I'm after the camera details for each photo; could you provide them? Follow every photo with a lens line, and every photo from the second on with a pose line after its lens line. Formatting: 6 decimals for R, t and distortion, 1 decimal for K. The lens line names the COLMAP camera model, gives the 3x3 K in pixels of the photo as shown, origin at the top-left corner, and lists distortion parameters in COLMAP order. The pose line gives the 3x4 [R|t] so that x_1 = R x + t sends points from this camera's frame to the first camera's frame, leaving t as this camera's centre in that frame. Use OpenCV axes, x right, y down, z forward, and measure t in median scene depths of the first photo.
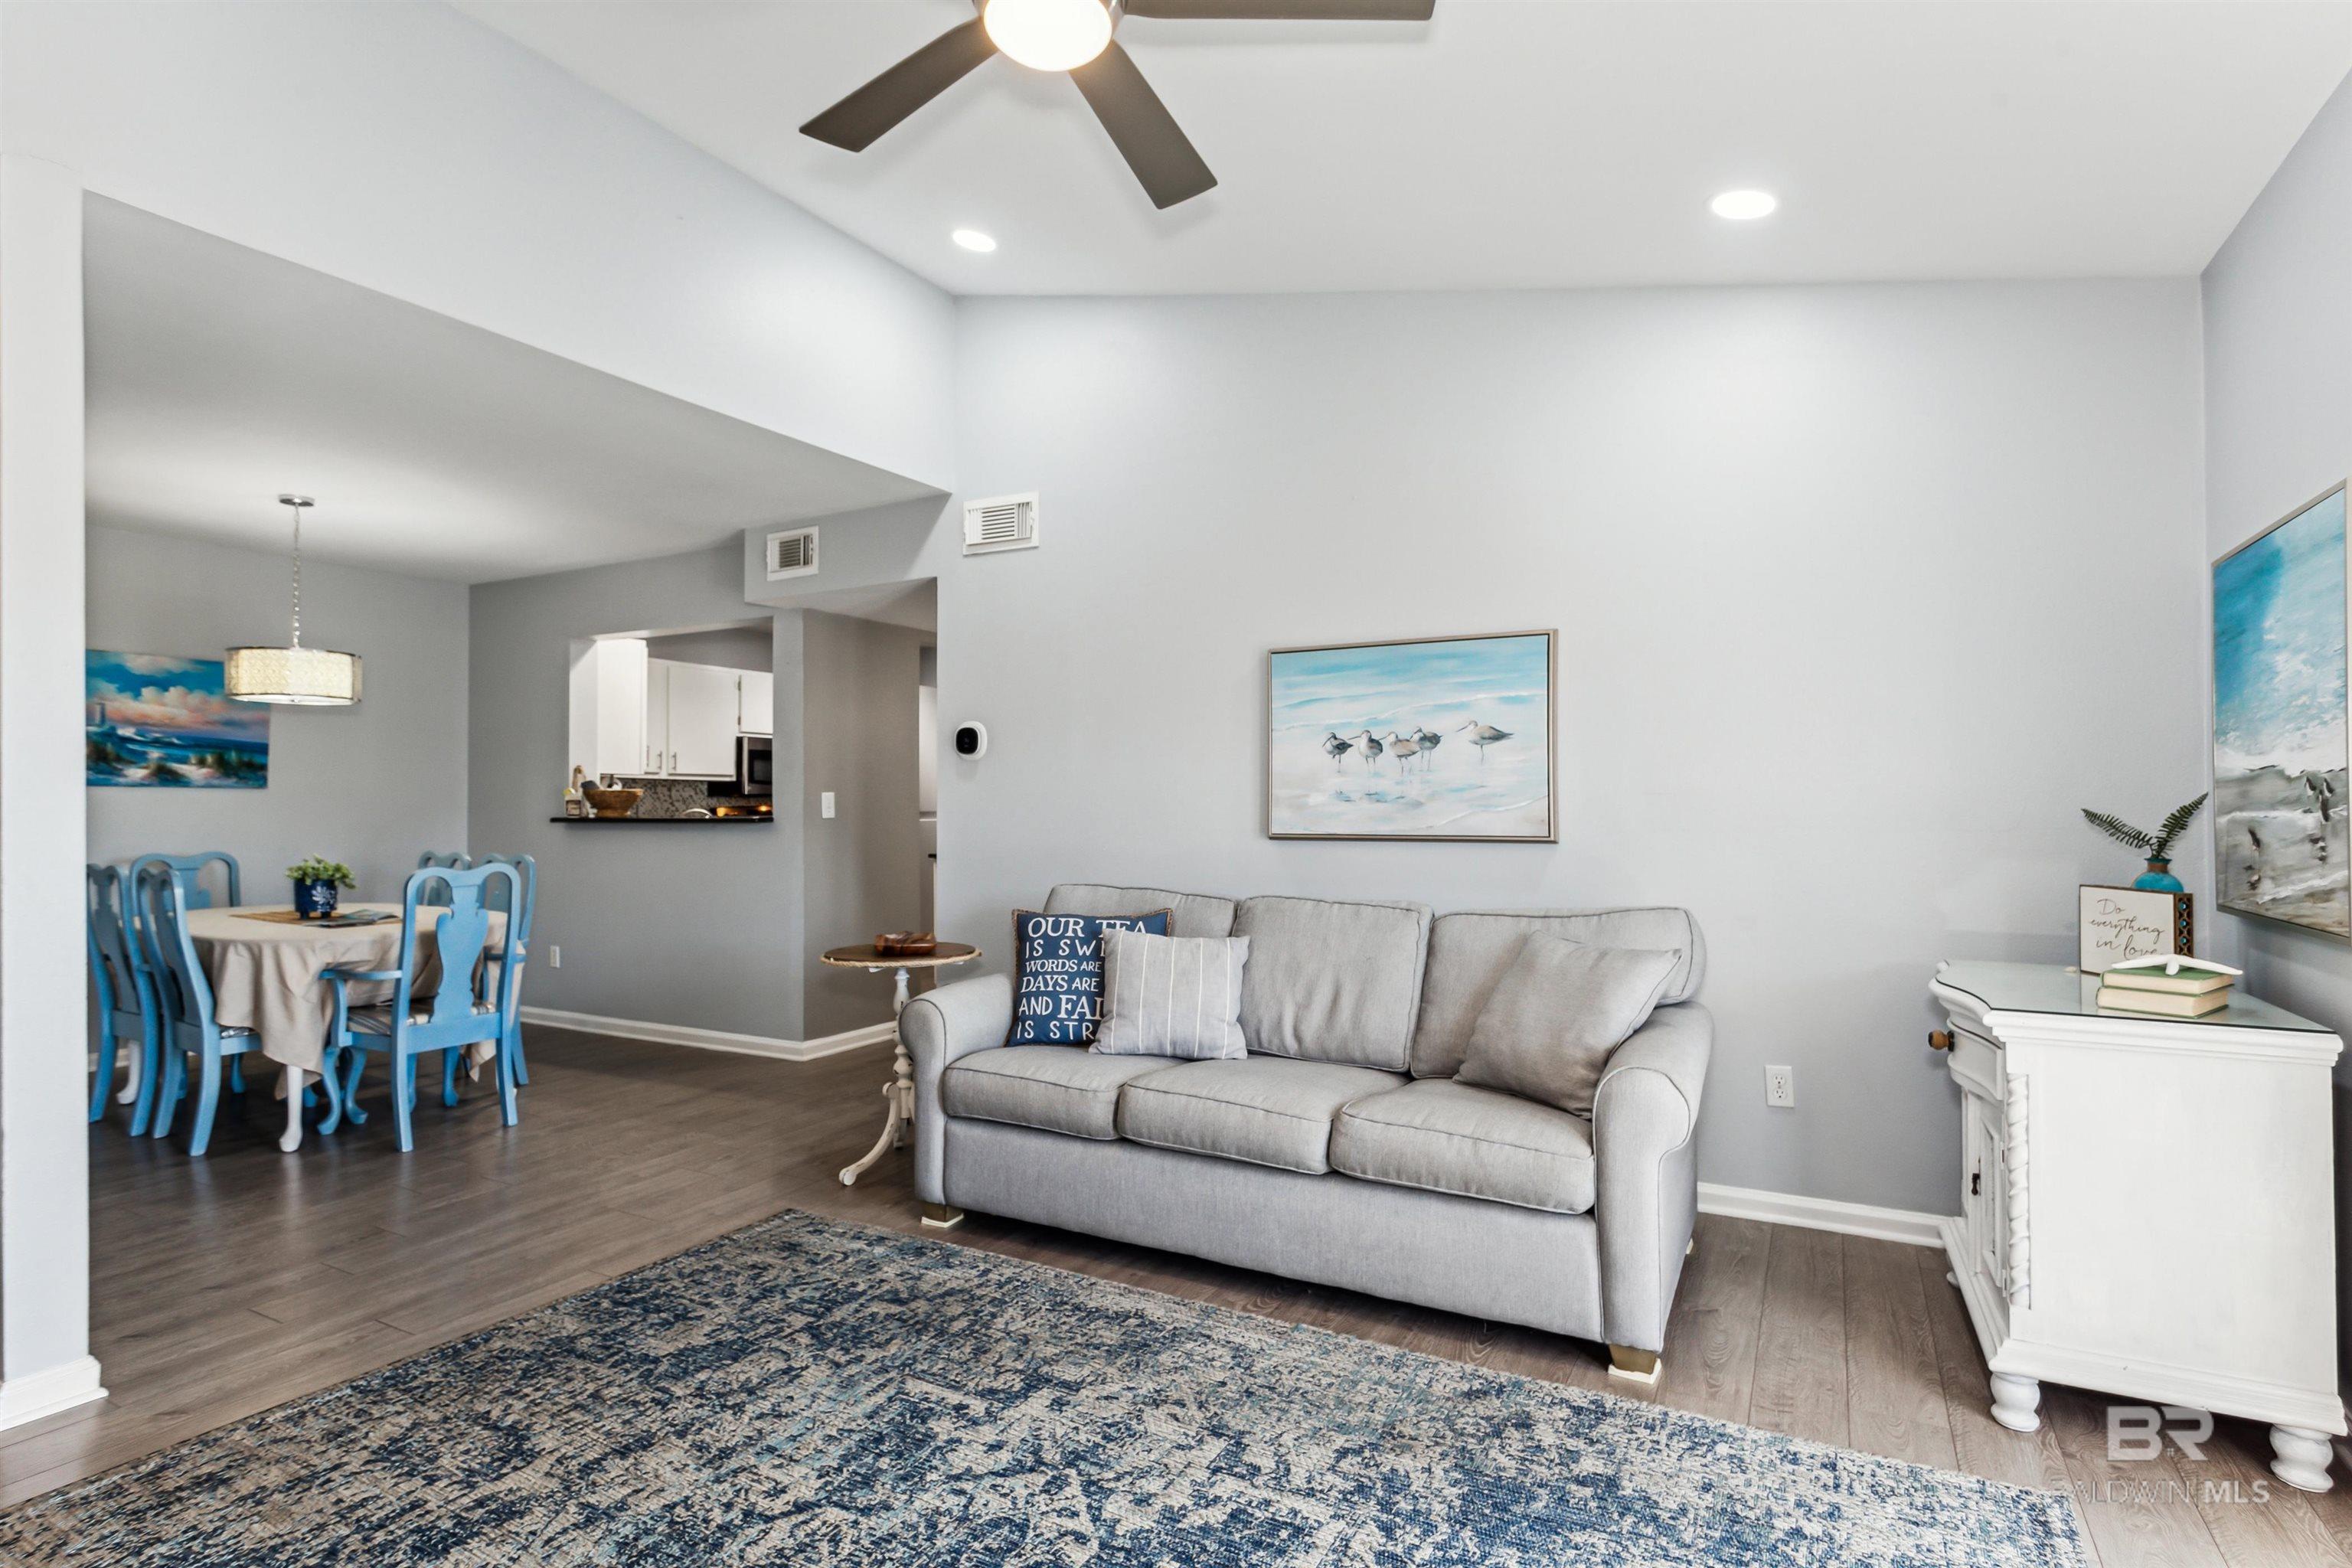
lens RADIAL K [[1160.1, 0, 1169.1], [0, 1160.1, 777.0], [0, 0, 1]] dist [-0.000457, 0.001526]
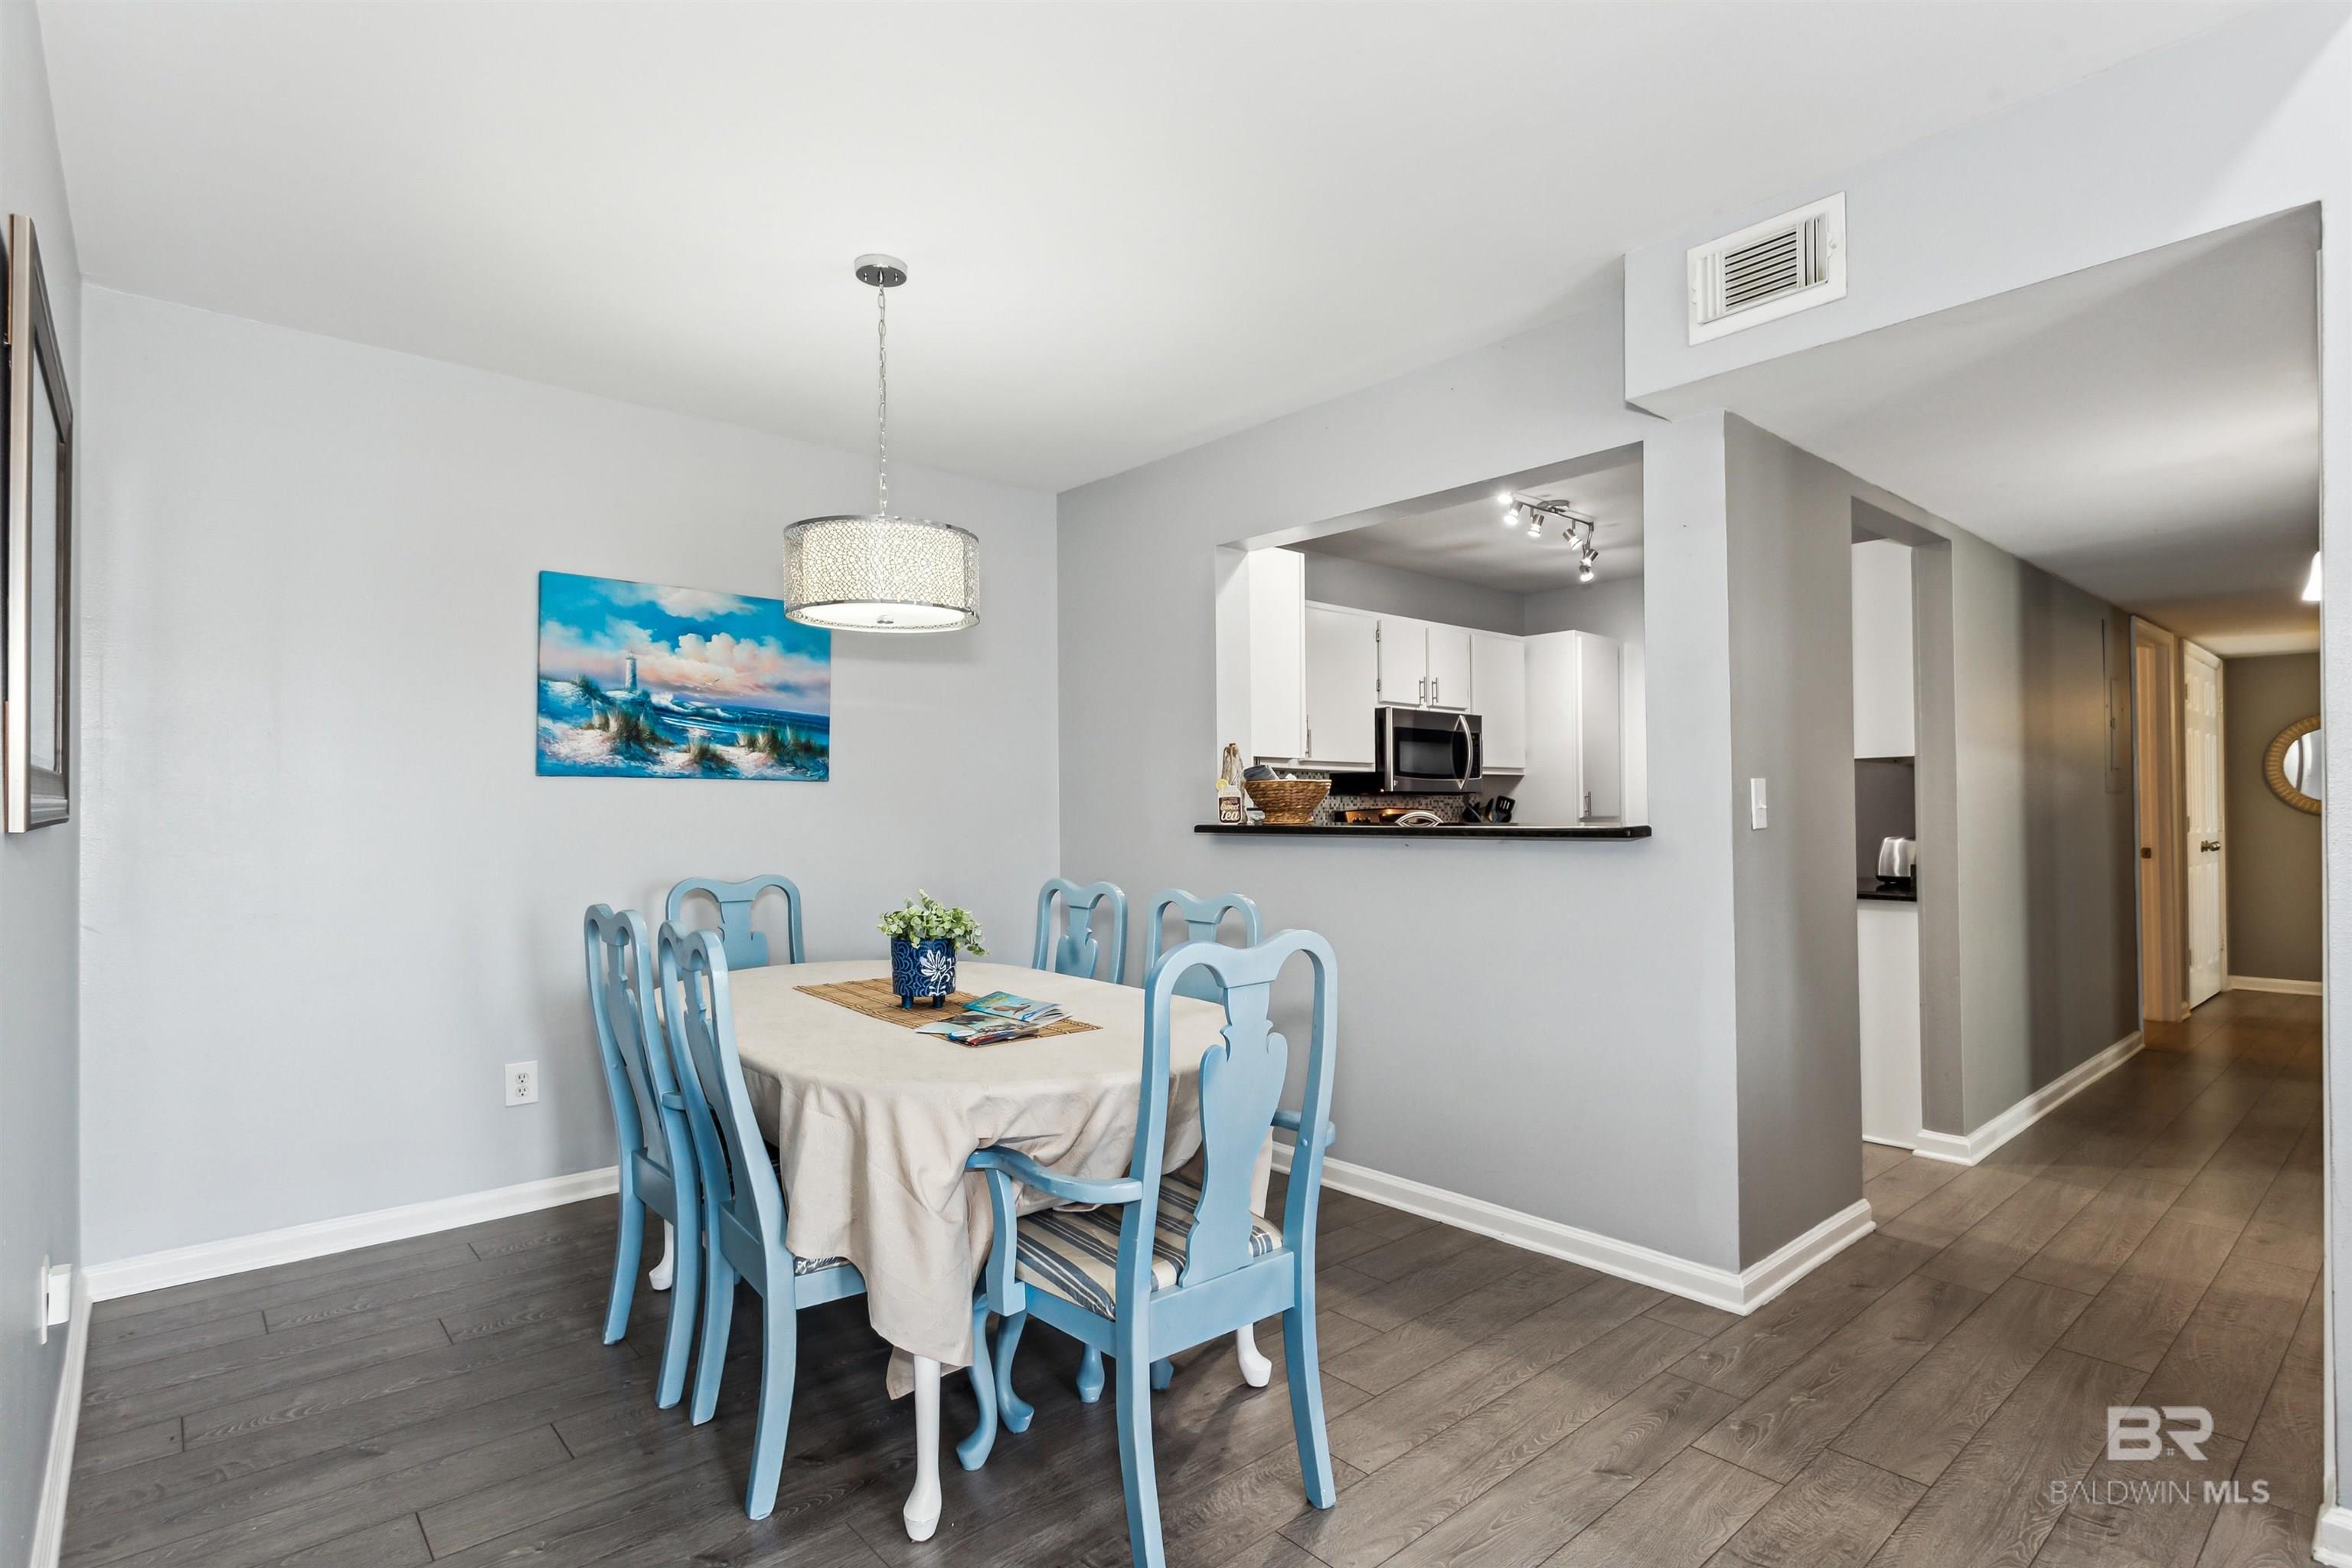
lens RADIAL K [[1160.1, 0, 1169.2], [0, 1160.1, 804.5], [0, 0, 1]] dist [-0.000457, 0.001526]
pose [[0.940283, -0.002480, -0.340384, -0.546007], [0.009159, 0.999796, 0.018017, 0.020036], [0.340270, -0.020059, 0.940114, 0.649929]]
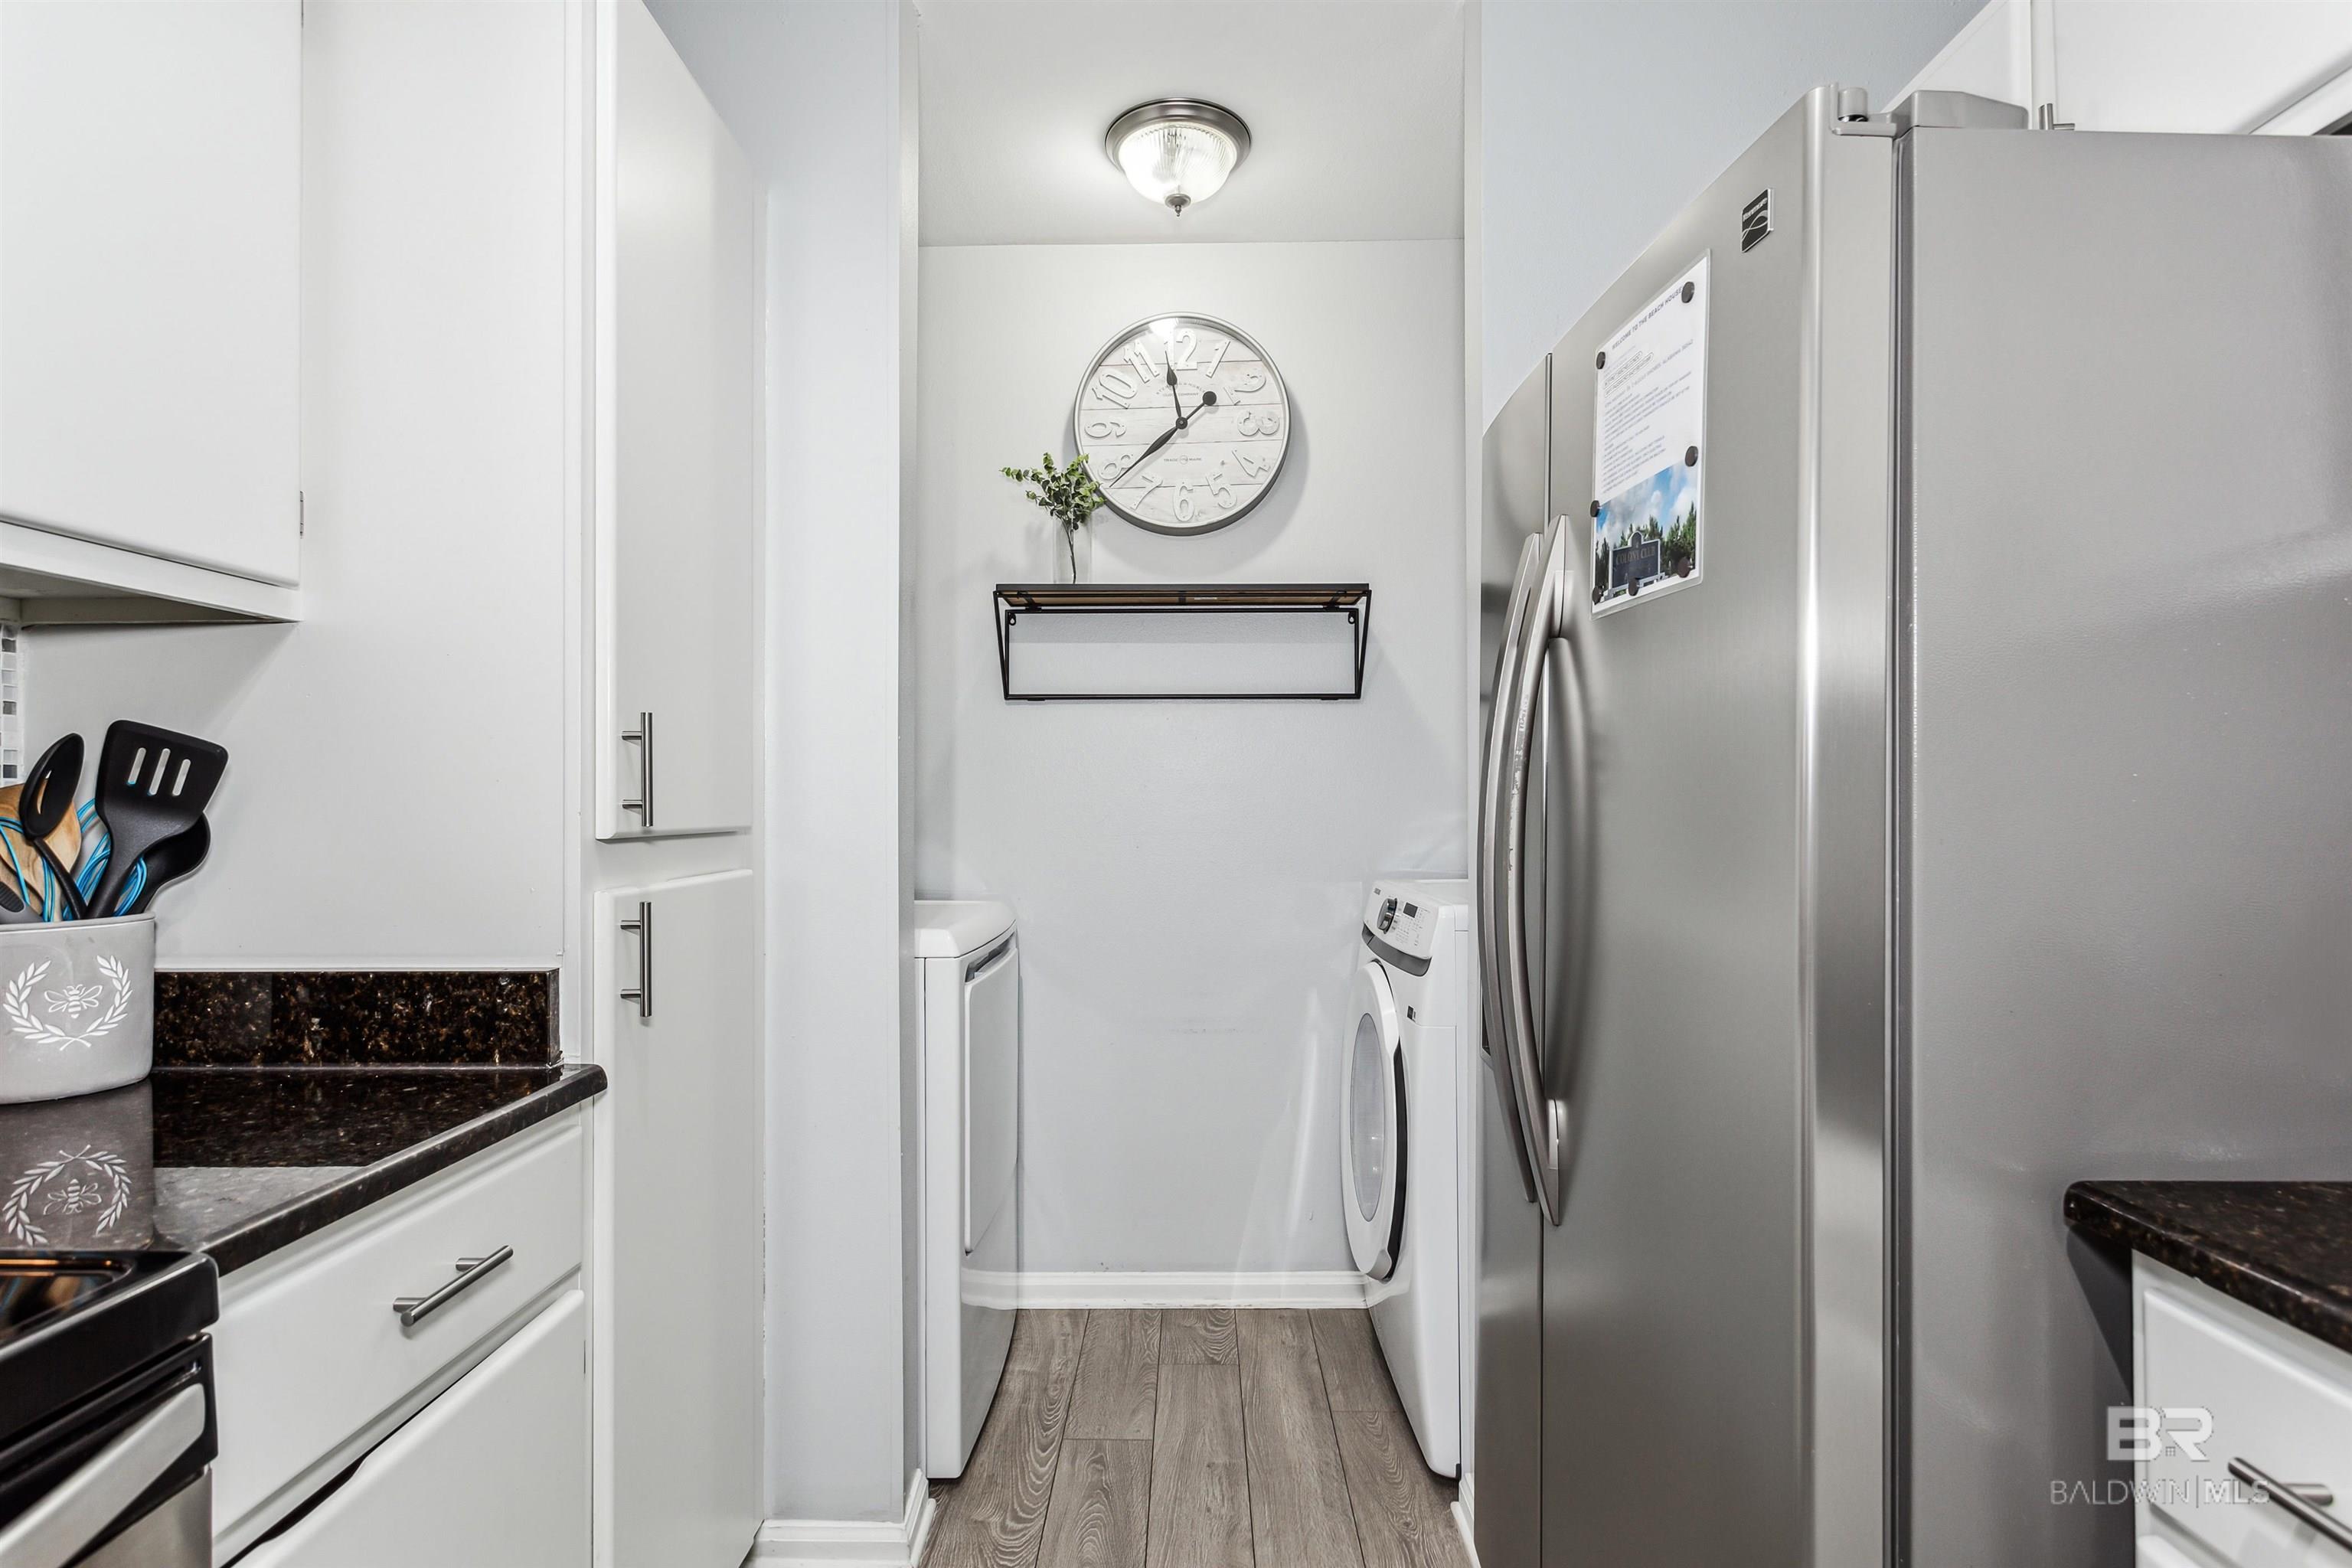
lens RADIAL K [[1160.1, 0, 1175.8], [0, 1160.1, 788.2], [0, 0, 1]] dist [-0.000457, 0.001526]
pose [[0.880784, 0.001604, 0.473515, -0.566704], [-0.011955, 0.999751, 0.018851, 0.046343], [-0.473367, -0.022265, 0.880584, 1.801291]]
